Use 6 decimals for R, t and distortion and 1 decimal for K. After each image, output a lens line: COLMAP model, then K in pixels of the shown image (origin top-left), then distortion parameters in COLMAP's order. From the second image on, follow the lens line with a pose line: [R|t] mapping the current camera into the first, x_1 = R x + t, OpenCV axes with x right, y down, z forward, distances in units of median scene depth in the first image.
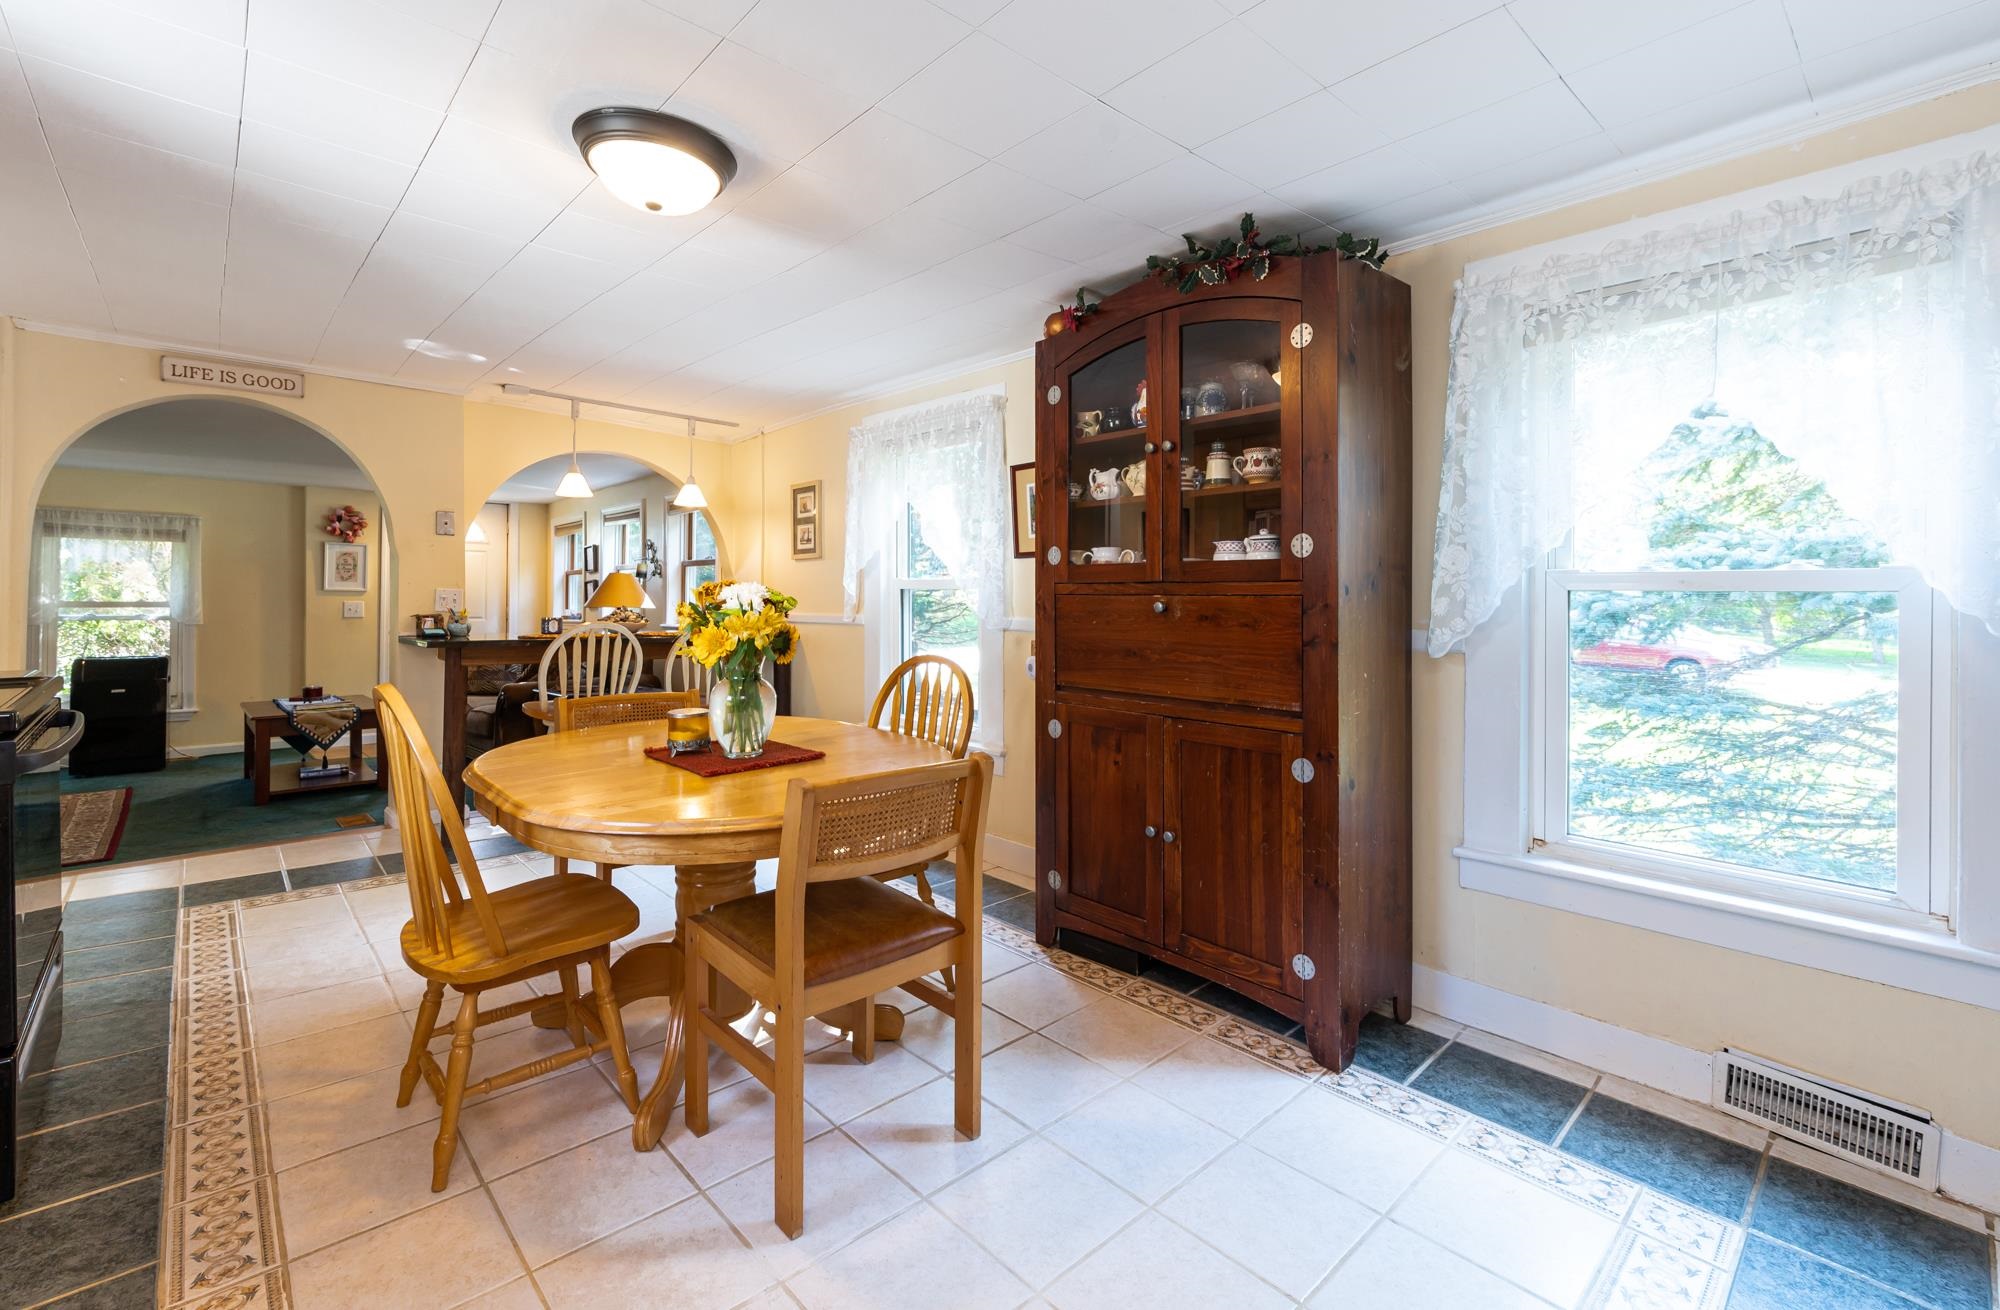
lens RADIAL K [[875.3, 0, 1002.2], [0, 875.3, 593.3], [0, 0, 1]] dist [0.000328, 0.000365]
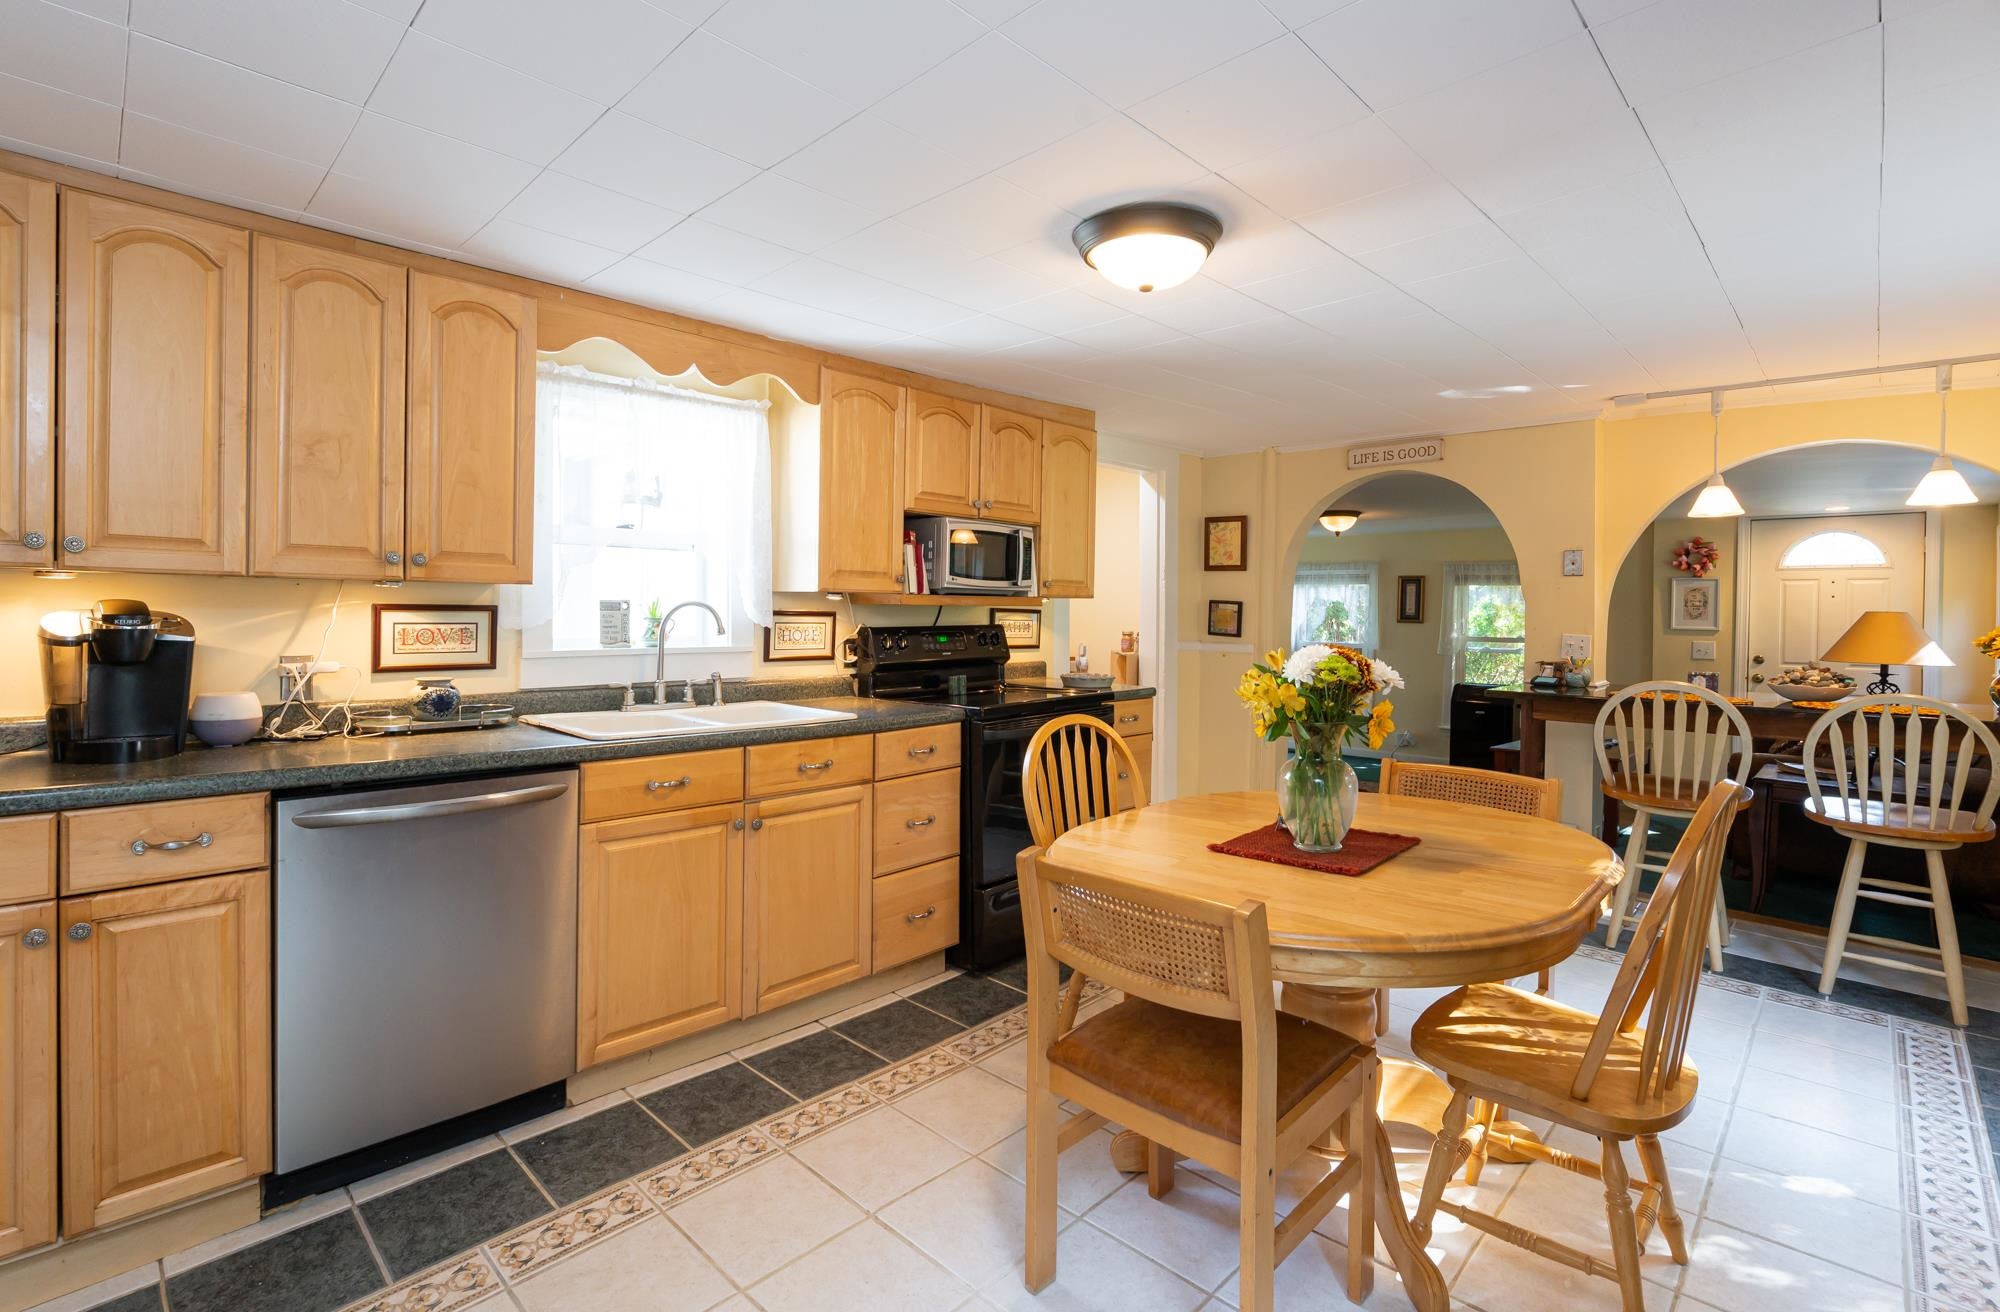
lens RADIAL K [[906.7, 0, 937.4], [0, 906.7, 621.6], [0, 0, 1]] dist [-0.015347, -0.000369]
pose [[0.018671, 0.003712, -0.999819, 0.199113], [-0.004683, 0.999982, 0.003625, -0.013005], [0.999815, 0.004614, 0.018688, 0.214610]]
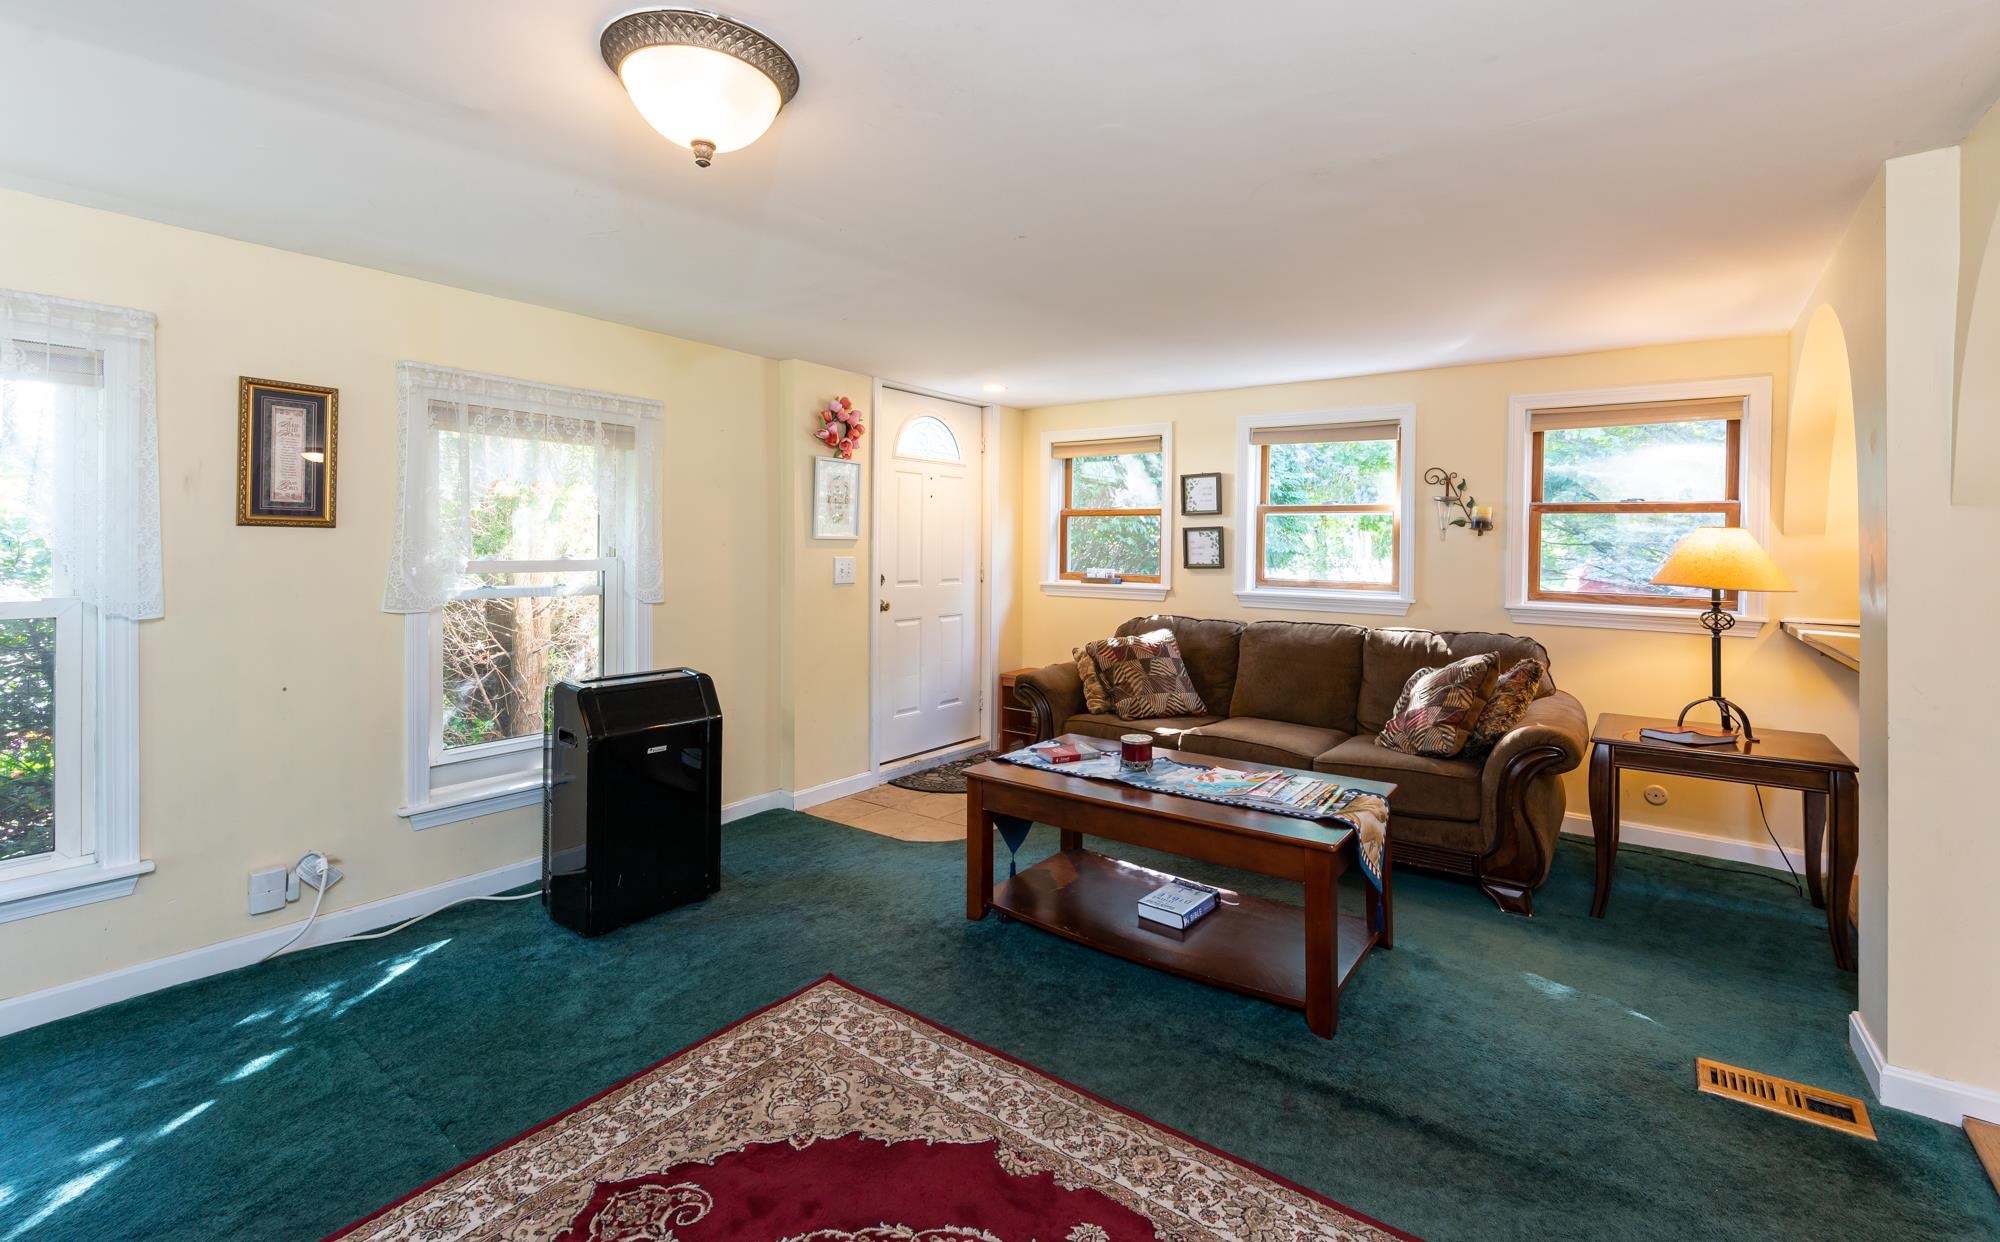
lens RADIAL K [[848.1, 0, 1047.1], [0, 848.1, 538.4], [0, 0, 1]] dist [-0.002231, -0.000014]
pose [[0.979449, 0.011554, 0.201359, -0.825318], [-0.014124, 0.999836, 0.011336, -0.013943], [-0.201195, -0.013947, 0.979452, 0.458657]]
